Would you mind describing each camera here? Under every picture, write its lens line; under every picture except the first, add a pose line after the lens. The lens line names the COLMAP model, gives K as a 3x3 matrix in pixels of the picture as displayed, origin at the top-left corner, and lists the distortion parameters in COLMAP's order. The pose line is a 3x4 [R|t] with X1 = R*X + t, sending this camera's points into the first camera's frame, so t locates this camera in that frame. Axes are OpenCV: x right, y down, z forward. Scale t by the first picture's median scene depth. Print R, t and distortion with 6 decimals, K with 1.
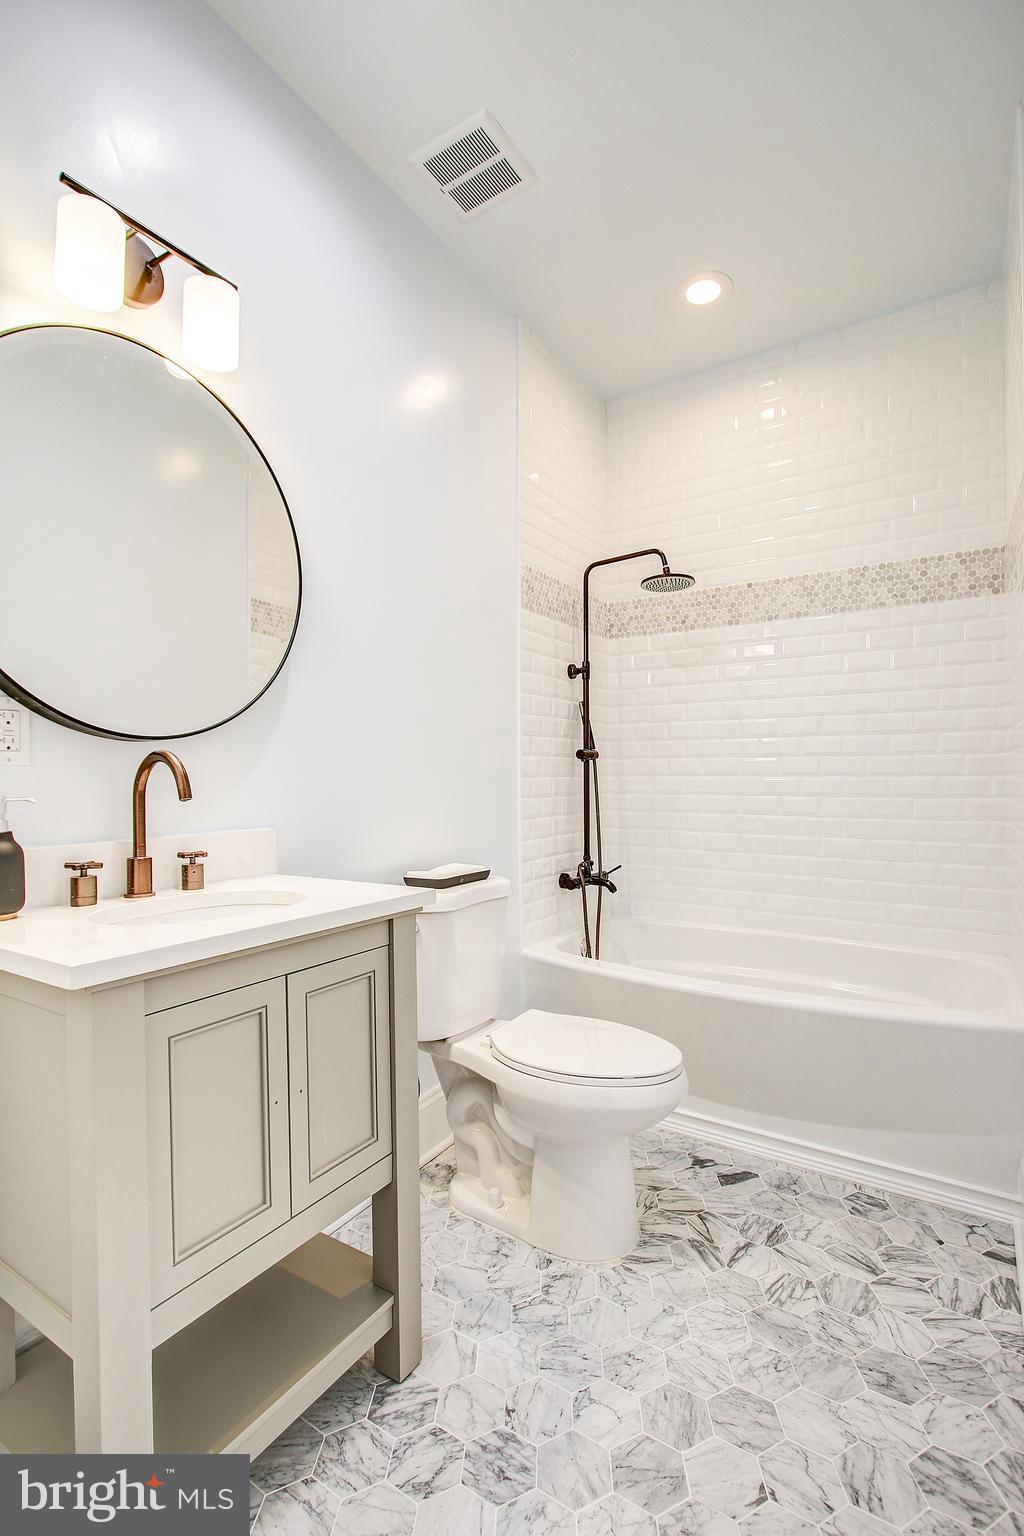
lens RADIAL K [[725.9, 0, 540.4], [0, 725.9, 761.8], [0, 0, 1]] dist [-0.024389, 0.006027]
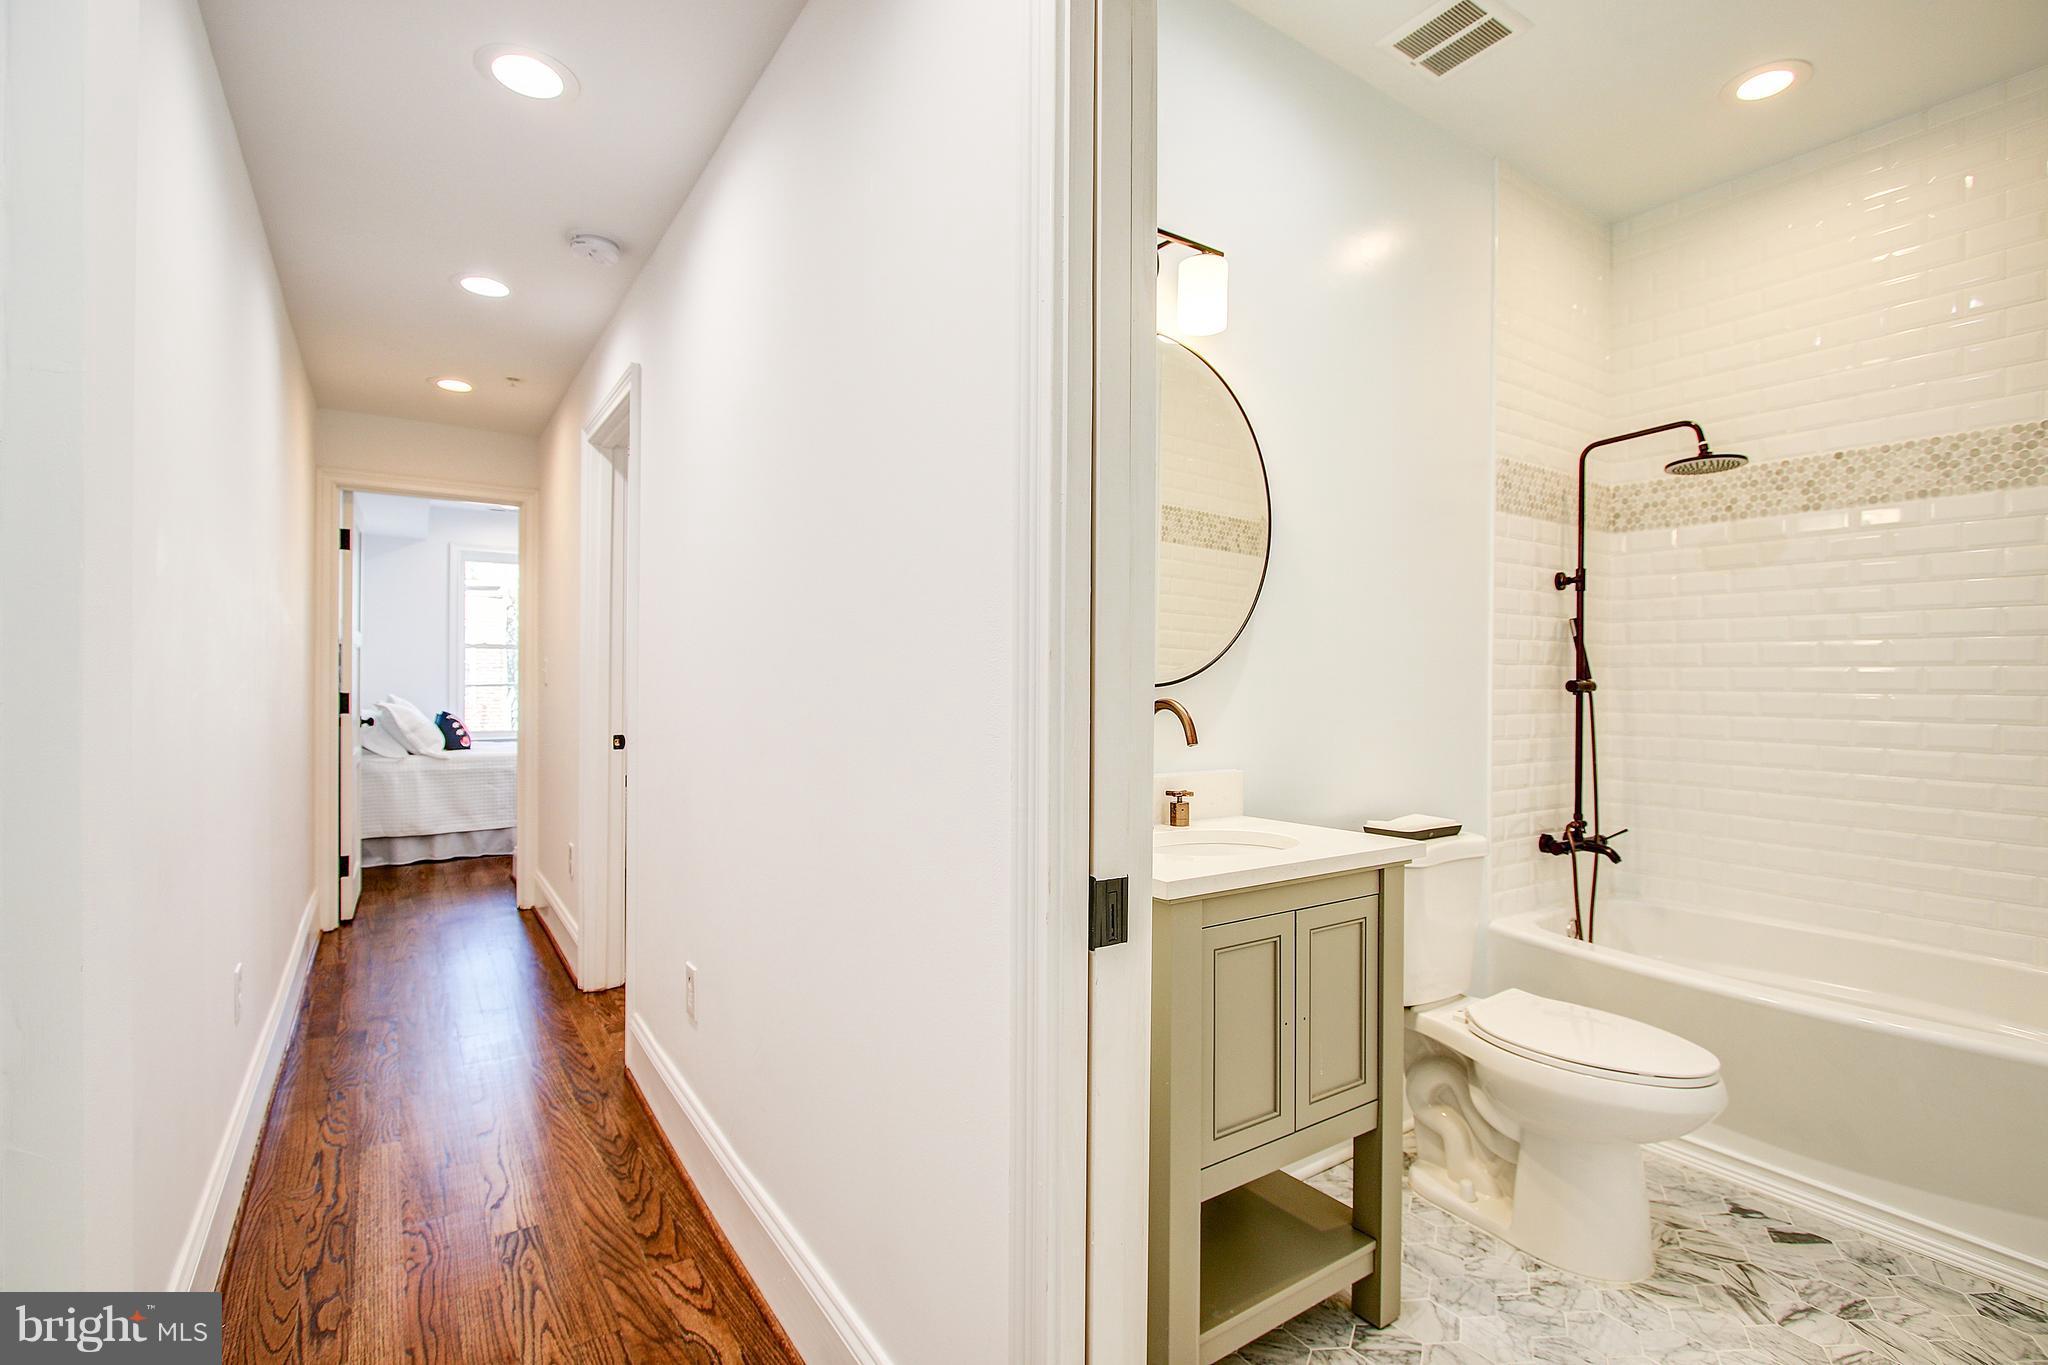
lens RADIAL K [[967.8, 0, 1036.3], [0, 967.8, 682.3], [0, 0, 1]] dist [-0.024389, 0.006027]
pose [[0.909968, 0.010729, -0.414540, -0.062425], [-0.003817, 0.999840, 0.017499, -0.045300], [0.414662, -0.014341, 0.909863, -0.293097]]
